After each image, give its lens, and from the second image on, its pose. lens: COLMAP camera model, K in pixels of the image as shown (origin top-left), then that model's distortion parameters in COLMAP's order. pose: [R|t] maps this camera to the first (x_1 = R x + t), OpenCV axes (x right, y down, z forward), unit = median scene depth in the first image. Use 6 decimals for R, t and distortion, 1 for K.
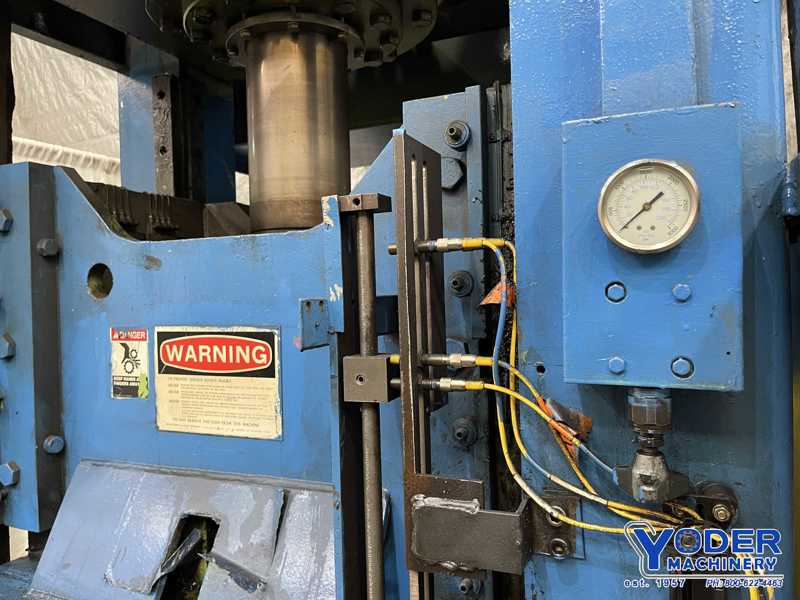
lens RADIAL K [[612.6, 0, 399.3], [0, 612.6, 293.2], [0, 0, 1]] dist [0.058677, -0.062509]
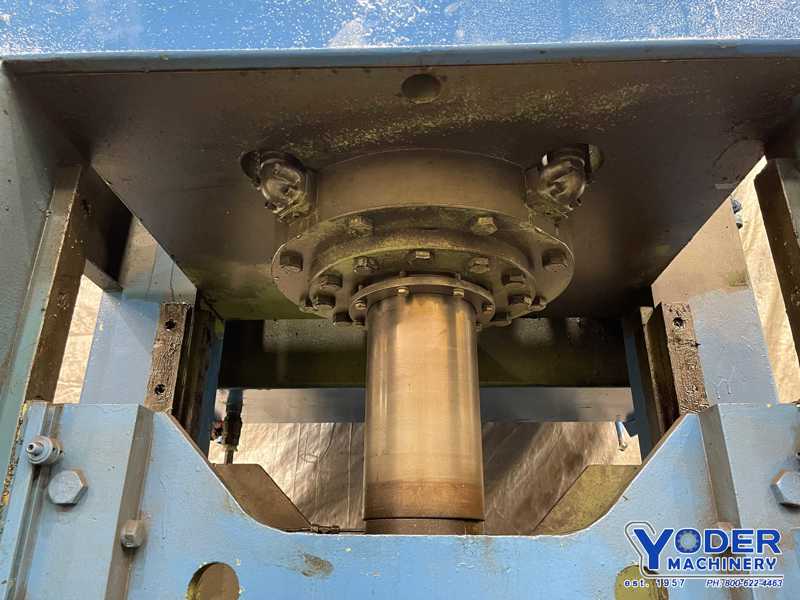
lens RADIAL K [[612.6, 0, 401.2], [0, 612.6, 293.9], [0, 0, 1]] dist [0.058677, -0.062509]
pose [[0.930566, 0.169368, 0.324594, -0.560230], [-0.029501, 0.918372, -0.394616, -0.055894], [-0.364933, 0.357640, 0.859603, 0.223594]]
